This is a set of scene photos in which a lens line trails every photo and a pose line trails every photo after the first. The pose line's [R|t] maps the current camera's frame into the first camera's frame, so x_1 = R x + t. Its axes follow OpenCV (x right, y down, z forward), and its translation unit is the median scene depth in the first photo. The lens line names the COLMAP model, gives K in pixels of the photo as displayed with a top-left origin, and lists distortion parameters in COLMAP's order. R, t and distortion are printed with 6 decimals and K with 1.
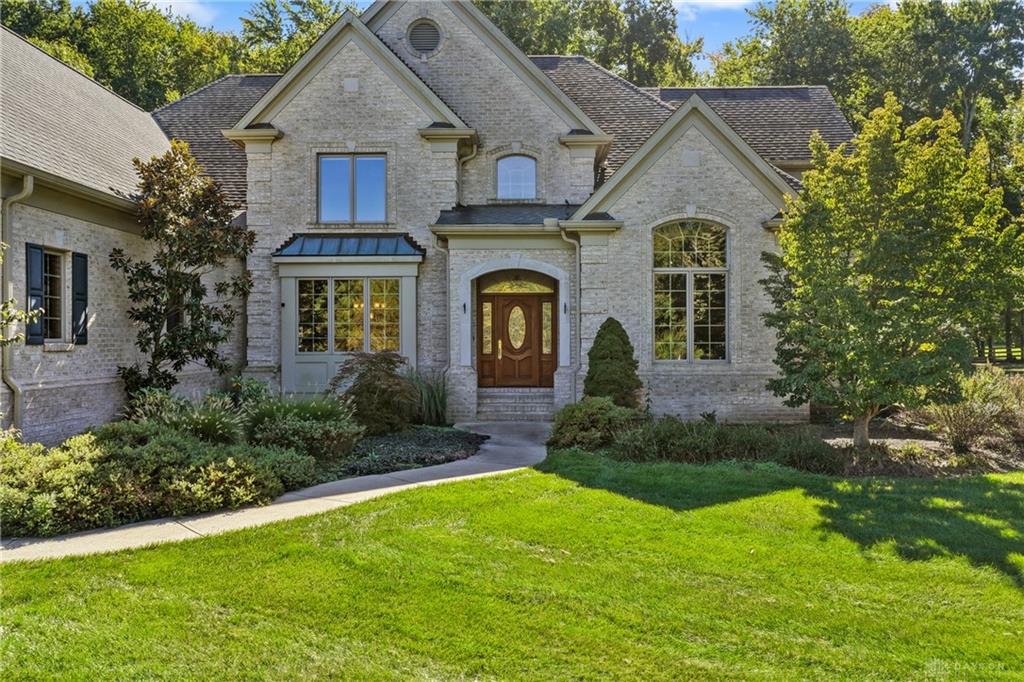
lens RADIAL K [[831.6, 0, 512.0], [0, 831.6, 341.0], [0, 0, 1]] dist [0.001278, 0.001115]
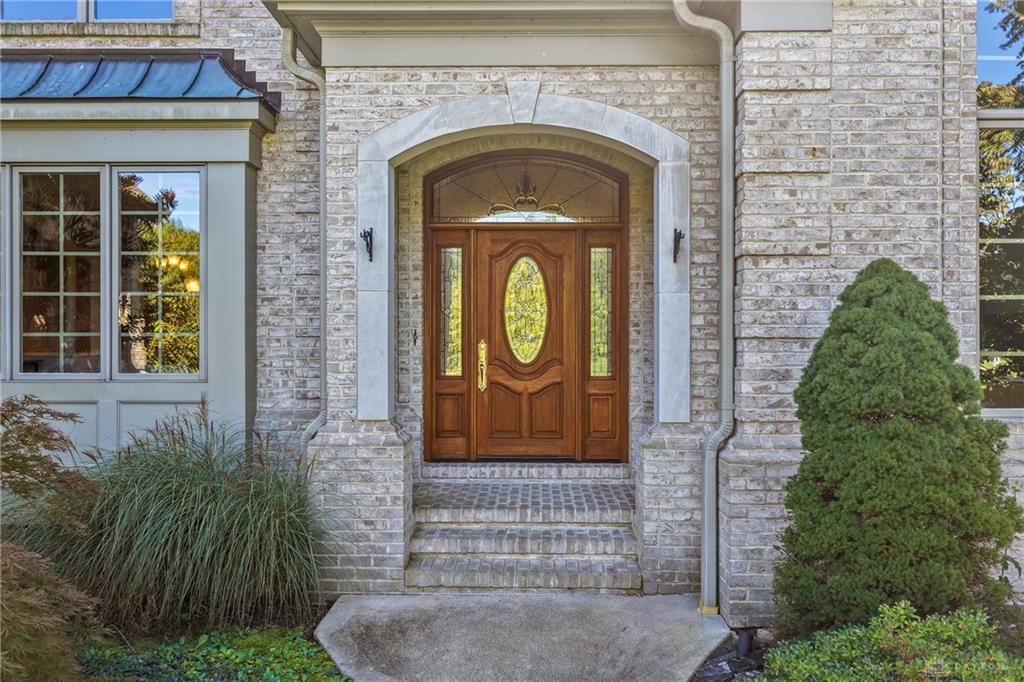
lens RADIAL K [[831.6, 0, 512.0], [0, 831.6, 341.0], [0, 0, 1]] dist [0.001278, 0.001115]
pose [[0.999994, 0.003390, -0.001148, -0.000132], [-0.003389, 0.999994, 0.001166, -0.002042], [0.001152, -0.001162, 0.999999, 0.667255]]
